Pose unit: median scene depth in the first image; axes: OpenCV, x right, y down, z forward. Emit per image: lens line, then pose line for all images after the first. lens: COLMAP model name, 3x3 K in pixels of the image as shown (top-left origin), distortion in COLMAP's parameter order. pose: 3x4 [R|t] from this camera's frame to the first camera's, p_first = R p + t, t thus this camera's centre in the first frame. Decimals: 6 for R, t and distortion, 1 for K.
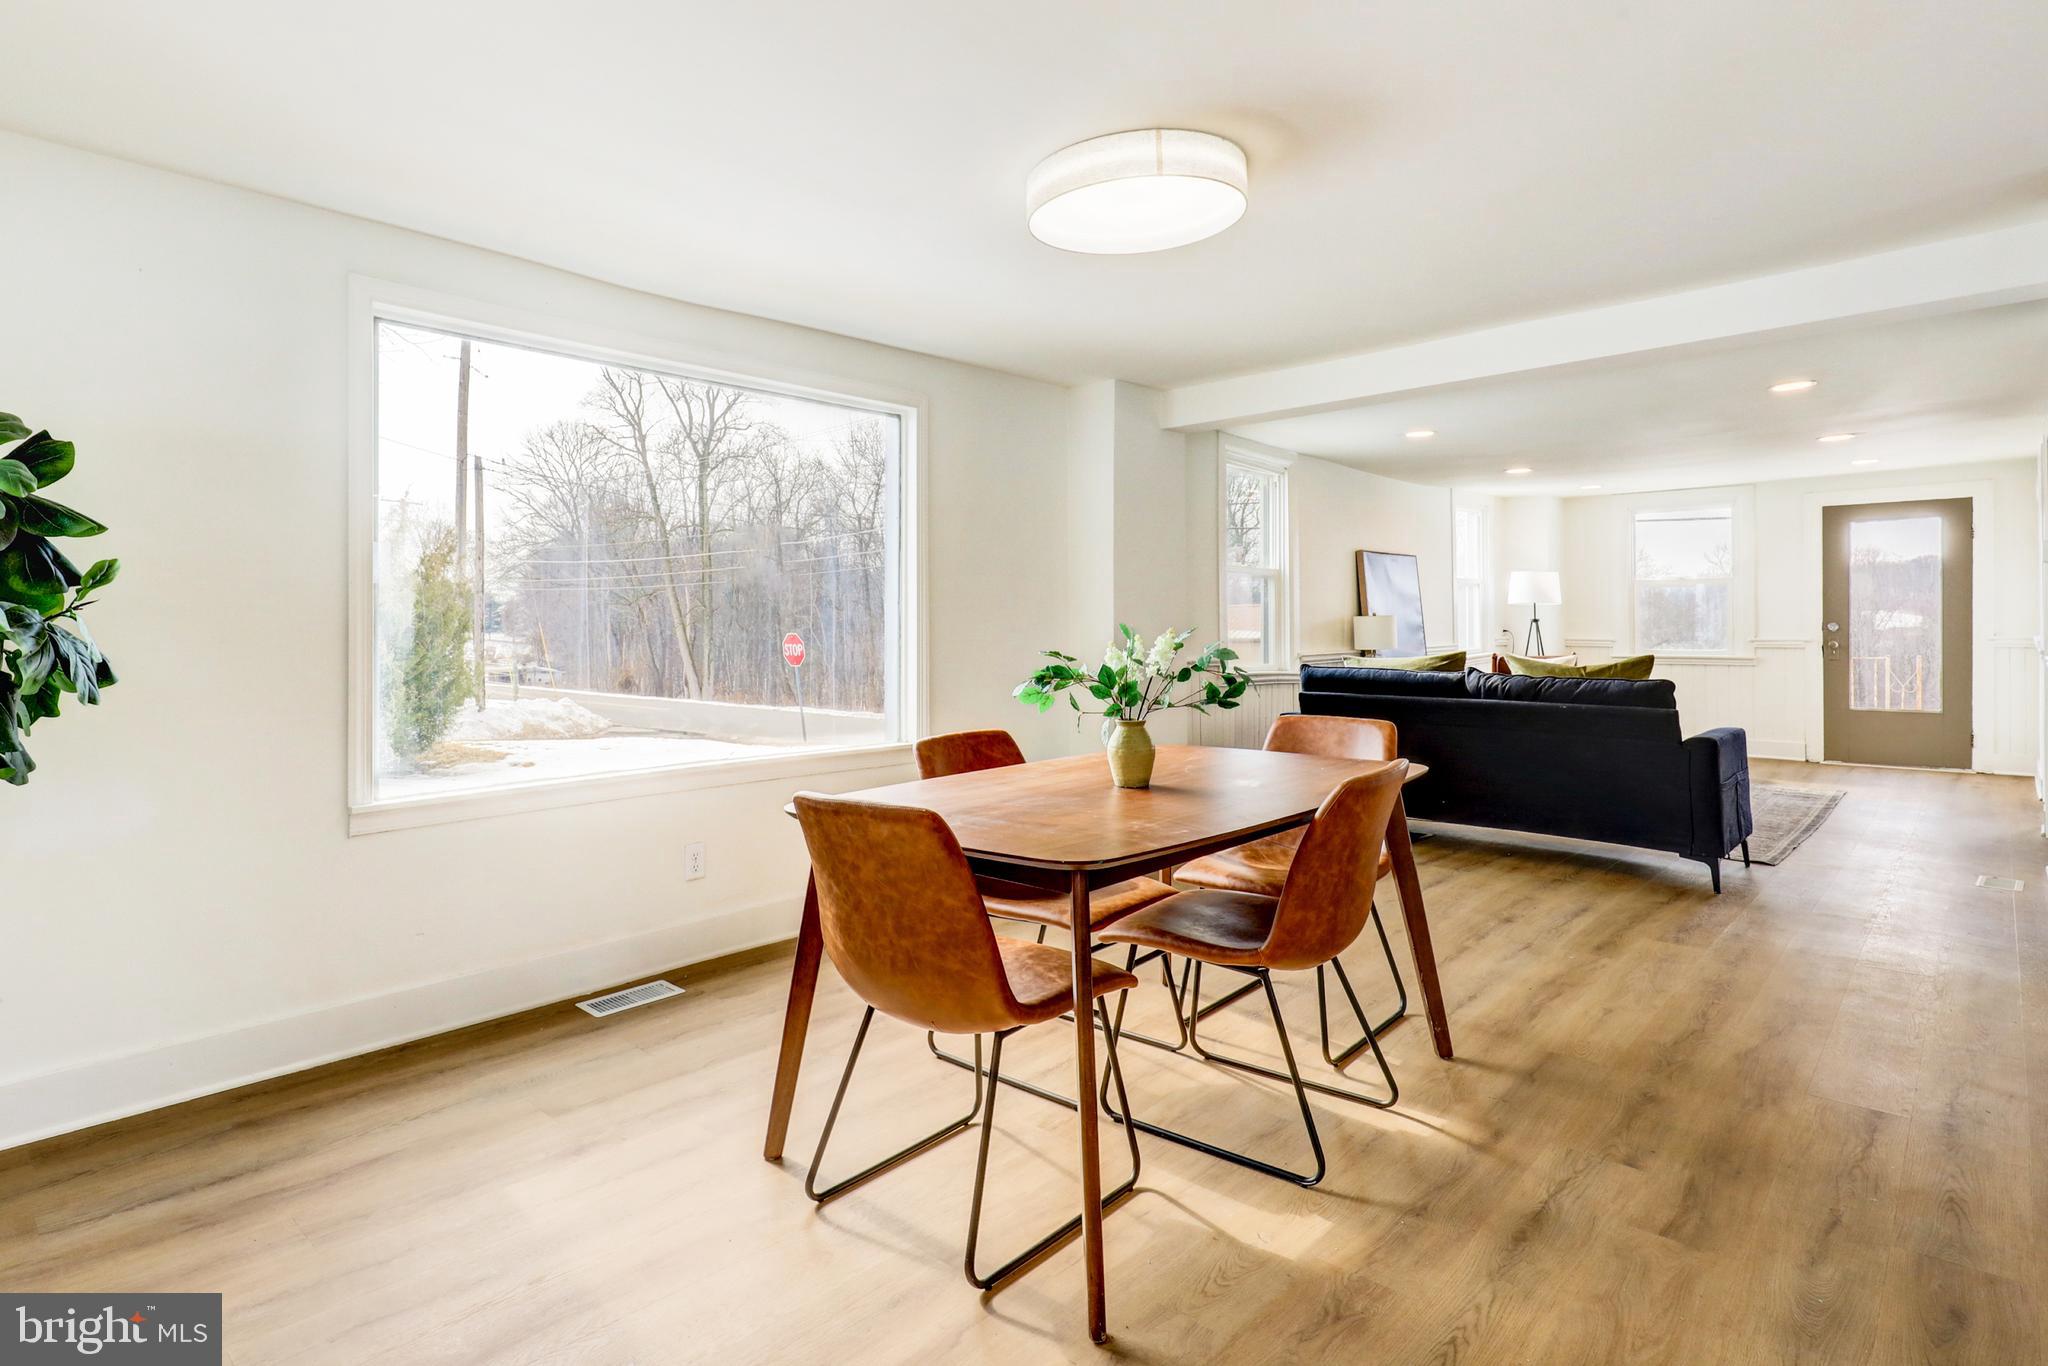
lens RADIAL K [[1098.8, 0, 977.7], [0, 1098.8, 613.3], [0, 0, 1]] dist [0.005756, 0.001273]
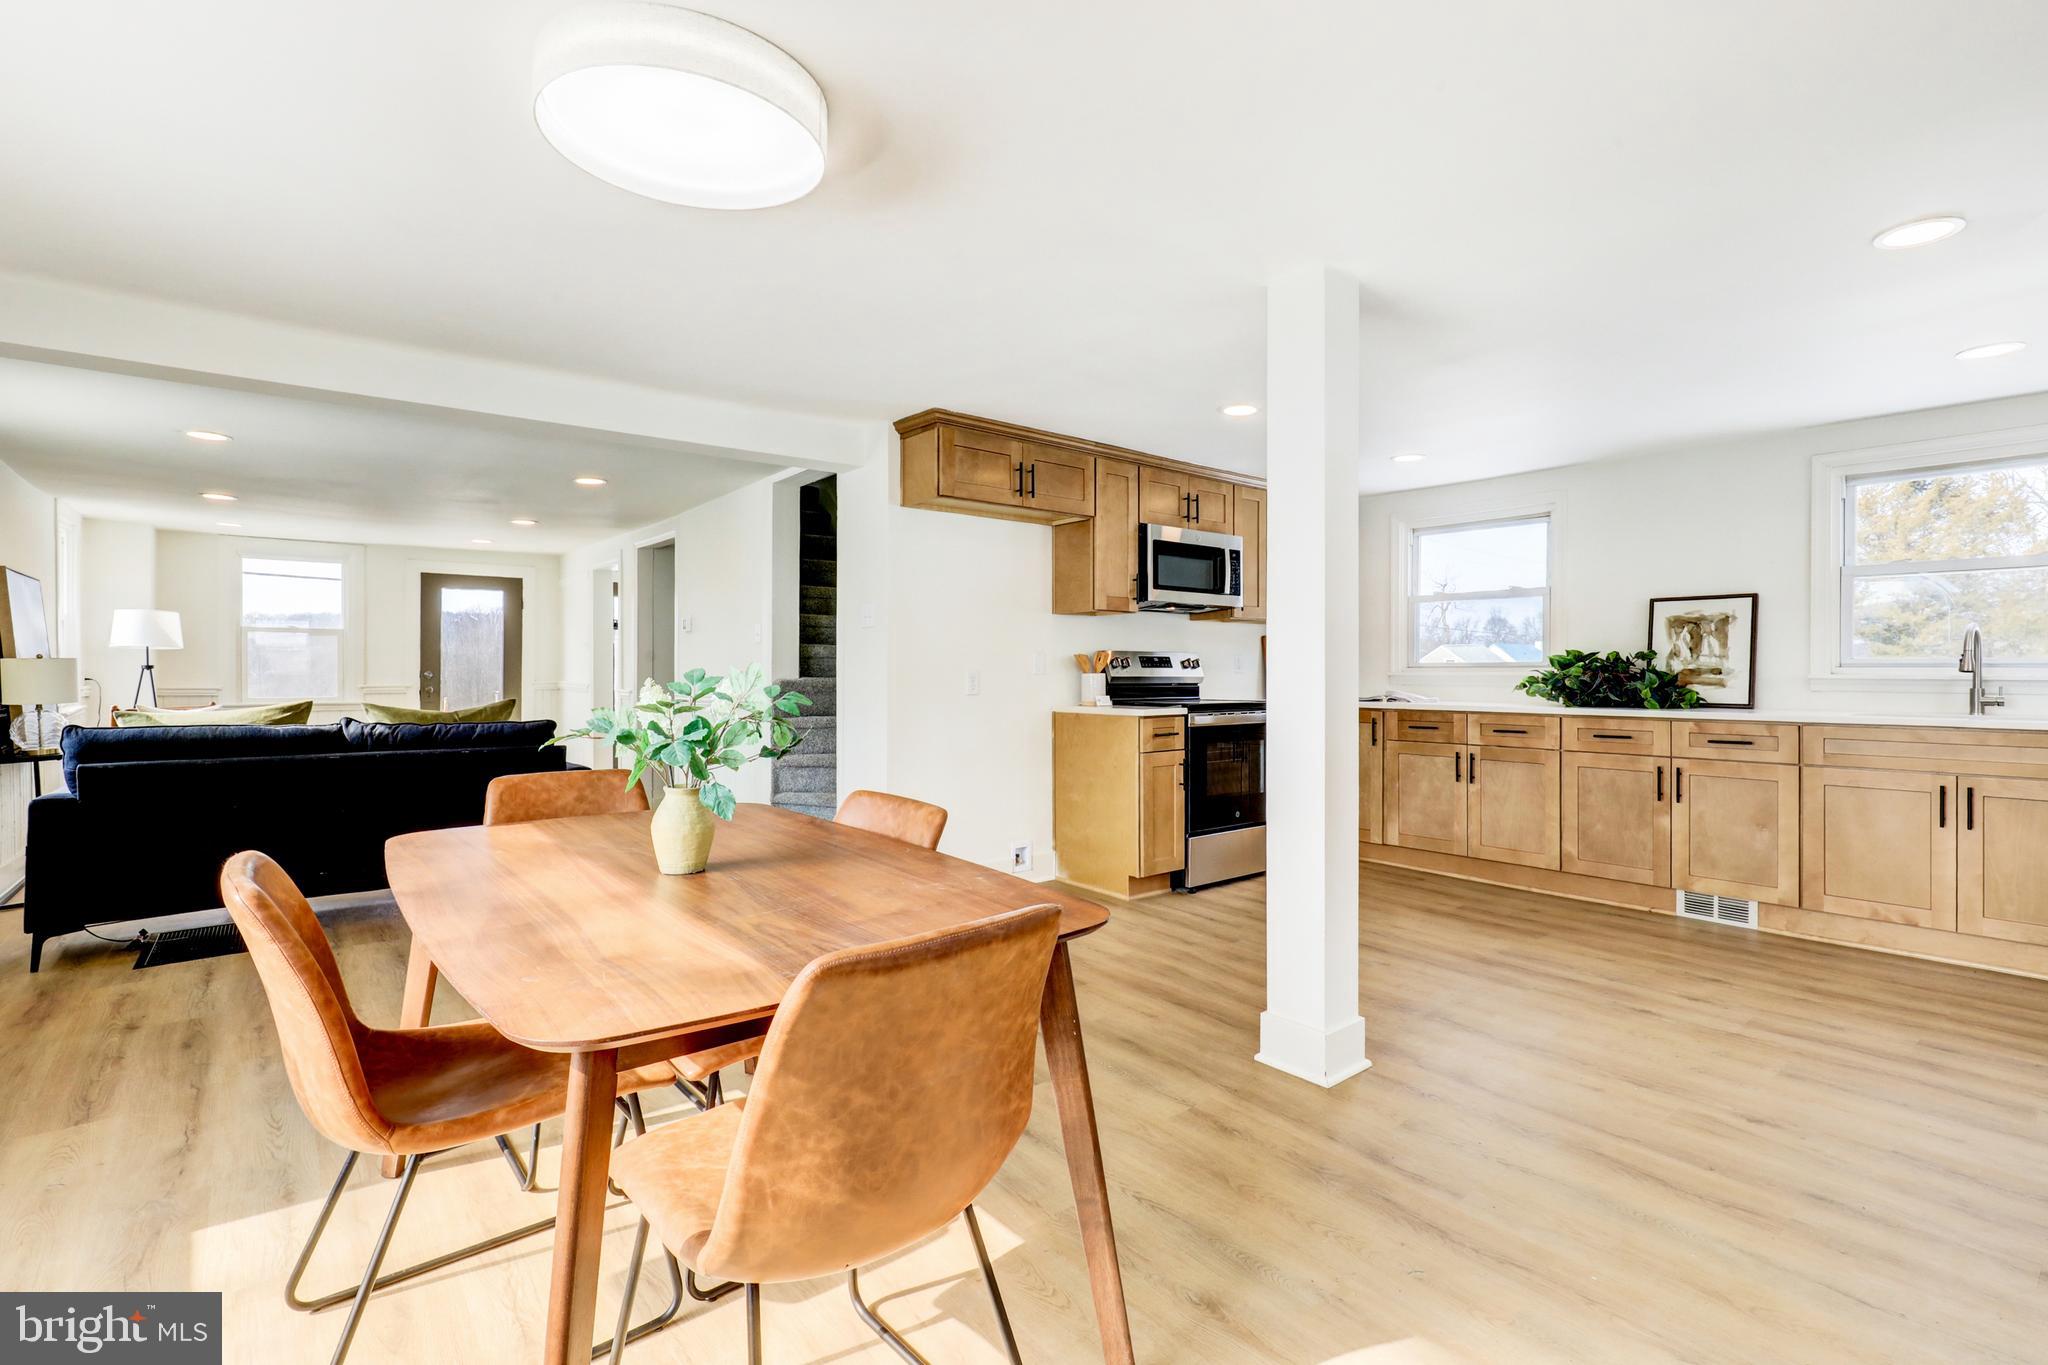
lens RADIAL K [[961.9, 0, 1020.6], [0, 961.9, 672.8], [0, 0, 1]] dist [0.005689, 0.000291]
pose [[0.155288, 0.004668, 0.987858, -0.159690], [-0.013256, 0.999909, -0.002641, 0.004911], [-0.987780, -0.012685, 0.155336, 0.219554]]
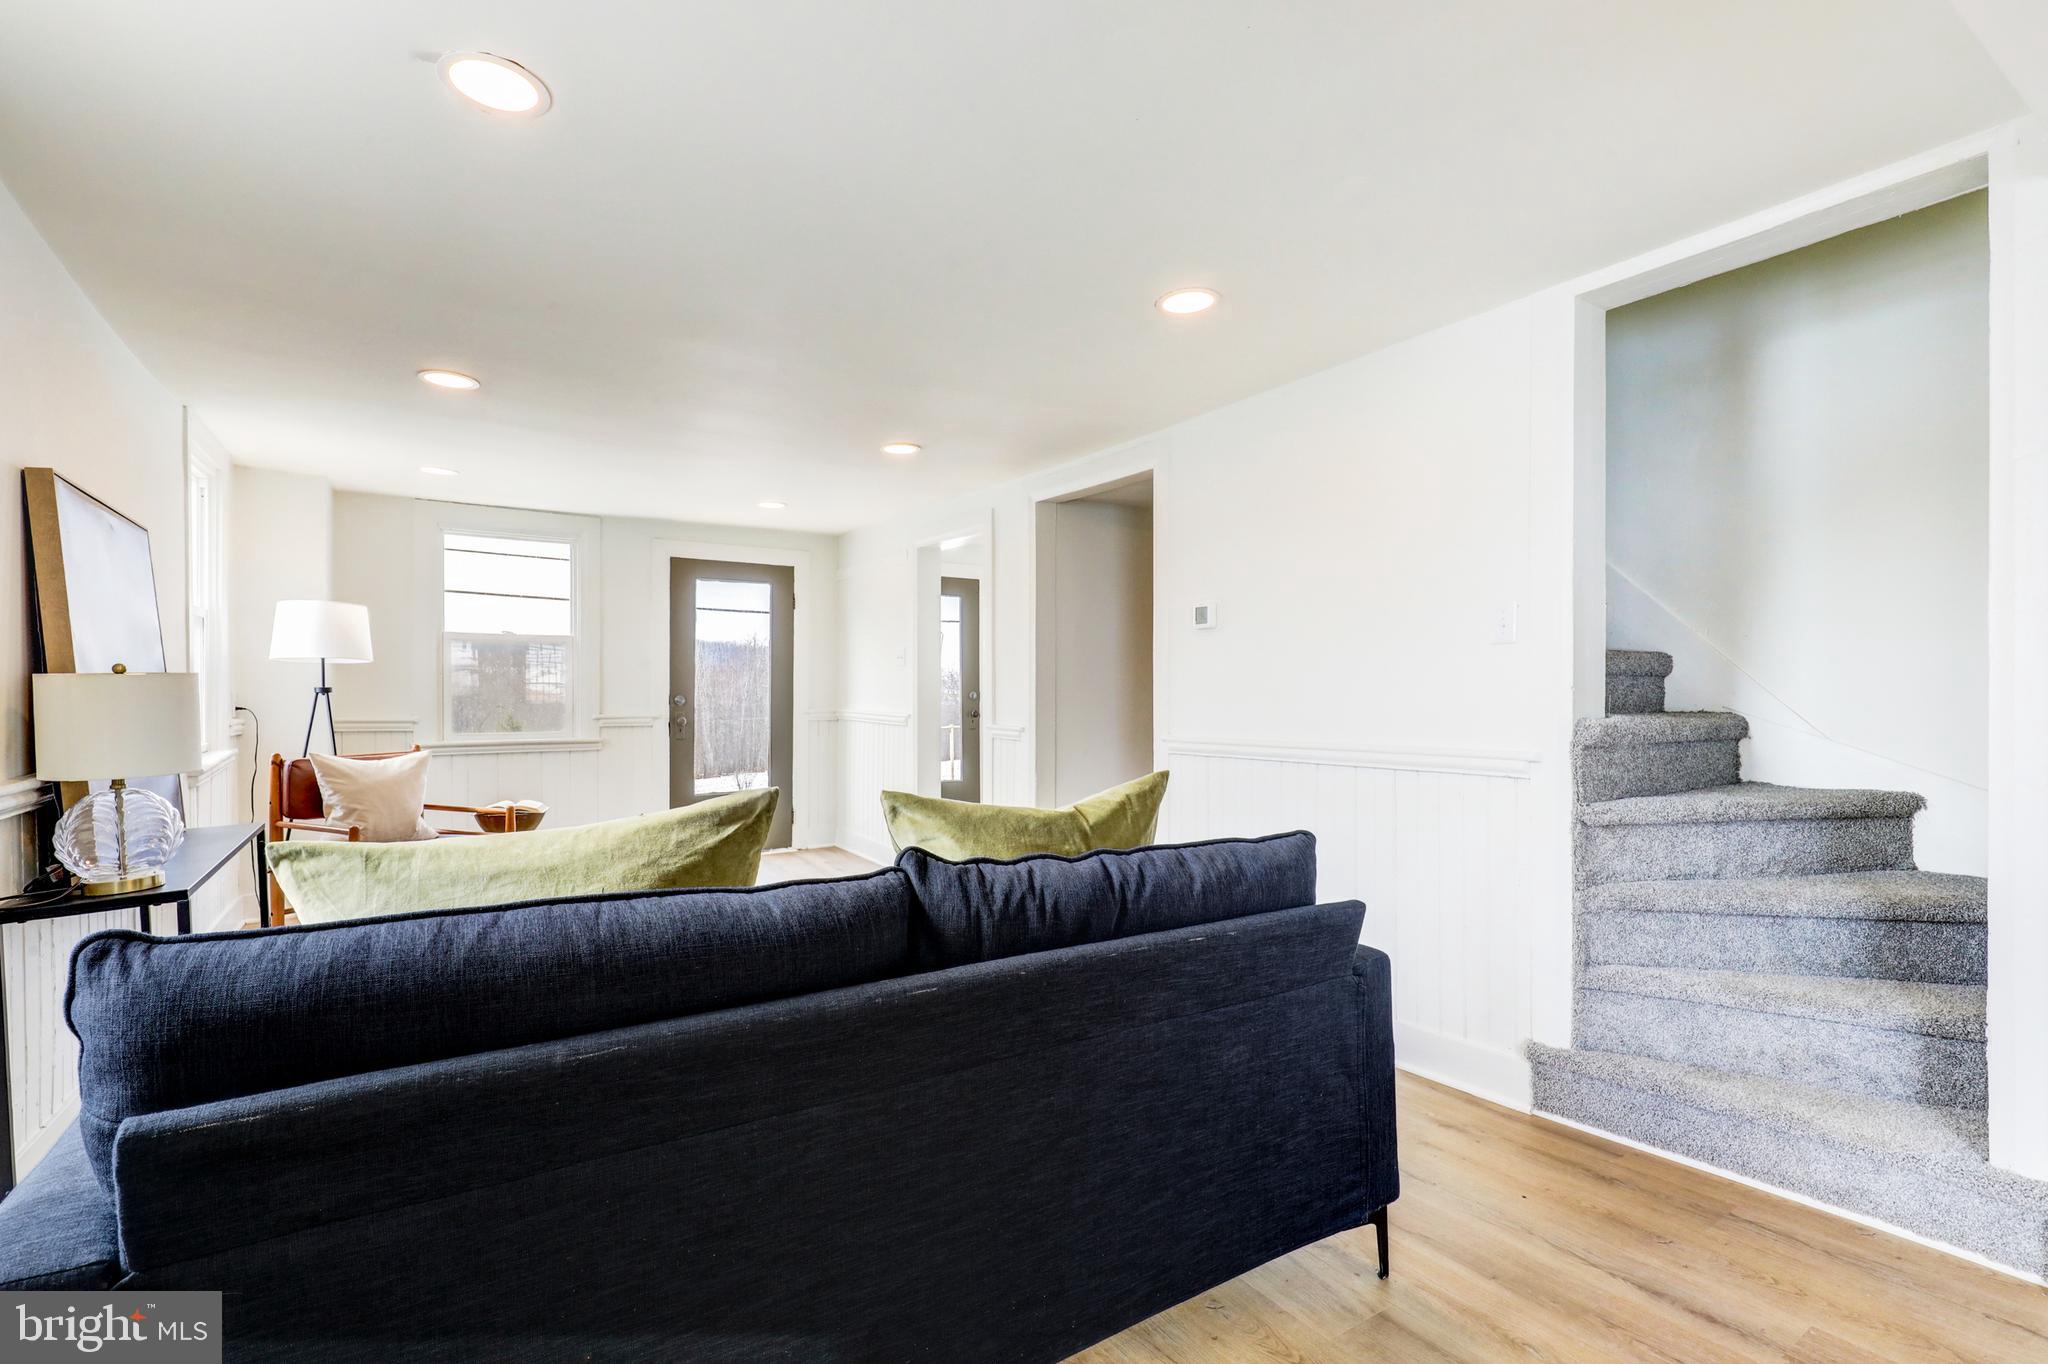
lens RADIAL K [[961.9, 0, 1018.0], [0, 961.9, 692.5], [0, 0, 1]] dist [0.005689, 0.000291]
pose [[0.252486, 0.005533, 0.967585, 0.131890], [-0.014815, 0.999889, -0.001852, 0.004219], [-0.967487, -0.013867, 0.252540, 0.591886]]
